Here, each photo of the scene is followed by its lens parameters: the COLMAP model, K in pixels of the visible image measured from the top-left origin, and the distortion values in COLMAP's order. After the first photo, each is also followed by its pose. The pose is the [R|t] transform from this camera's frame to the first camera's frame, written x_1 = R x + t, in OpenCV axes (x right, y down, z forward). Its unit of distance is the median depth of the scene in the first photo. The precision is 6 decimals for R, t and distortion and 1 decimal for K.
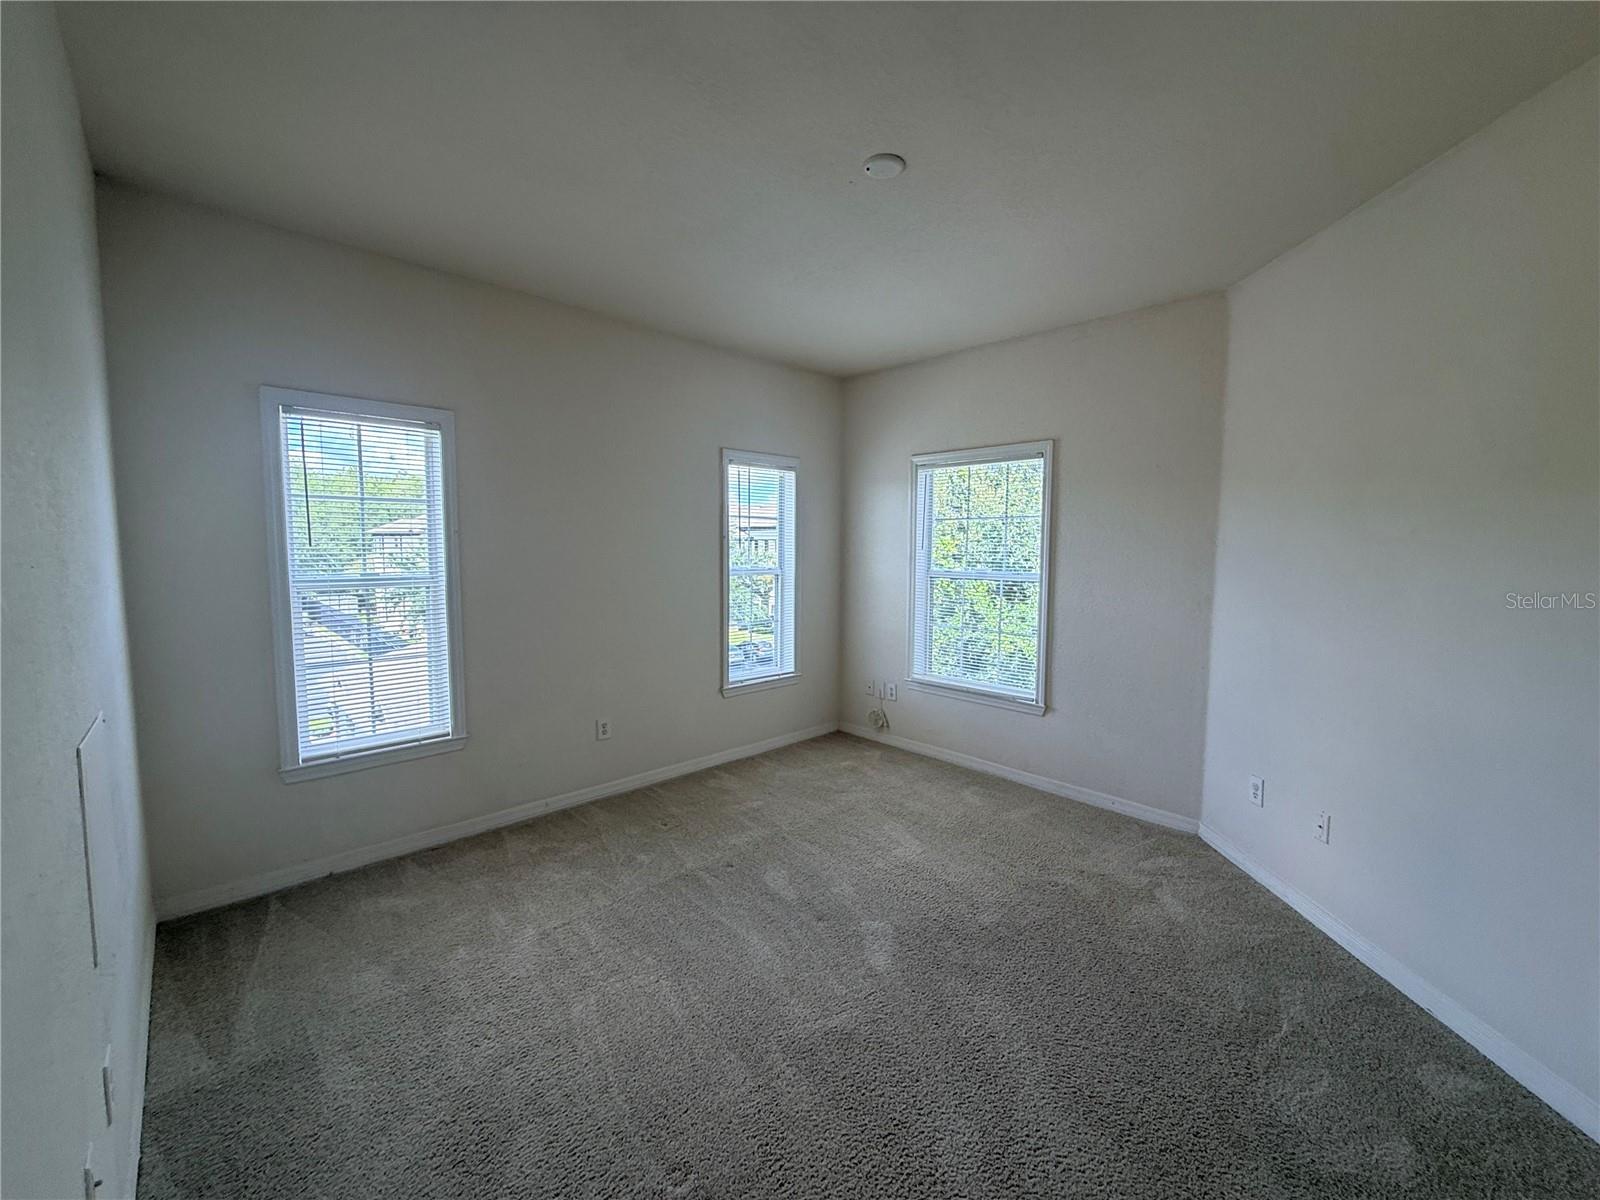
lens RADIAL K [[639.4, 0, 798.2], [0, 639.4, 602.0], [0, 0, 1]] dist [-0.000348, 0.000637]
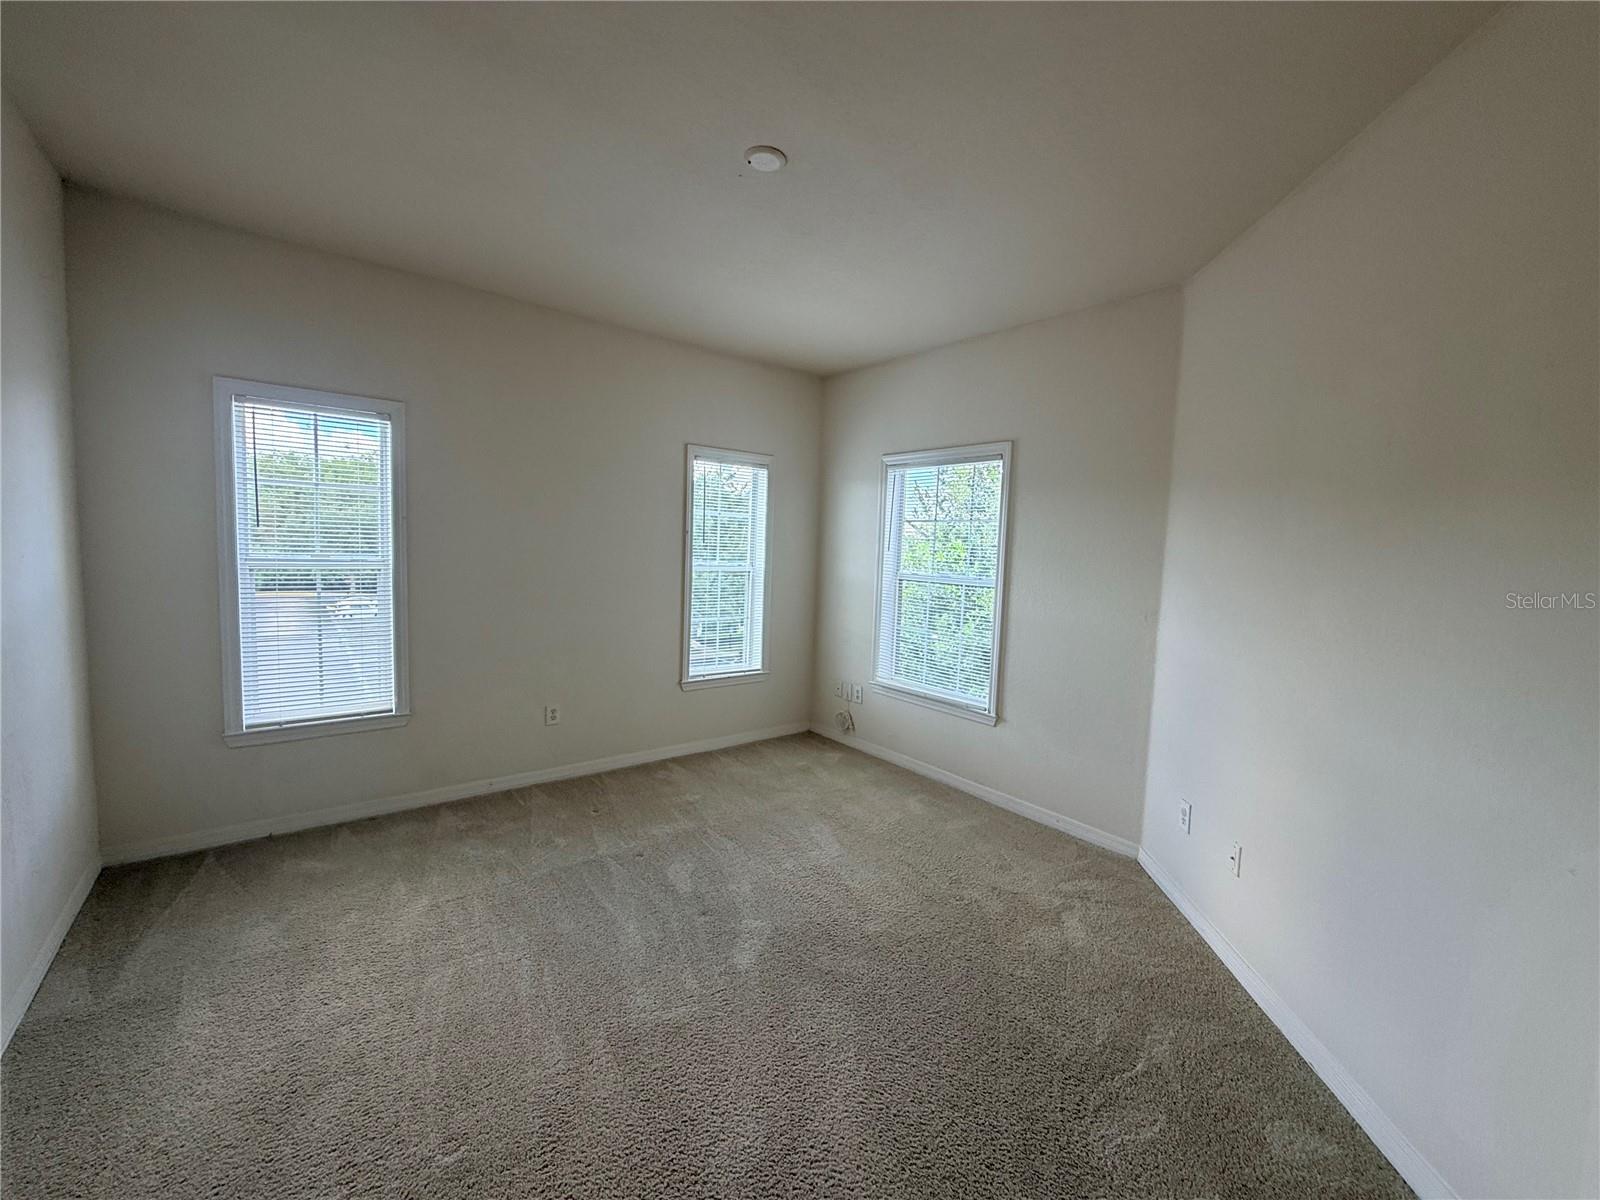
lens RADIAL K [[639.4, 0, 806.0], [0, 639.4, 602.2], [0, 0, 1]] dist [-0.000348, 0.000637]
pose [[0.995334, 0.038593, -0.088440, 0.248767], [-0.038822, 0.999246, -0.000862, 0.004039], [0.088340, 0.004292, 0.996081, 0.015547]]
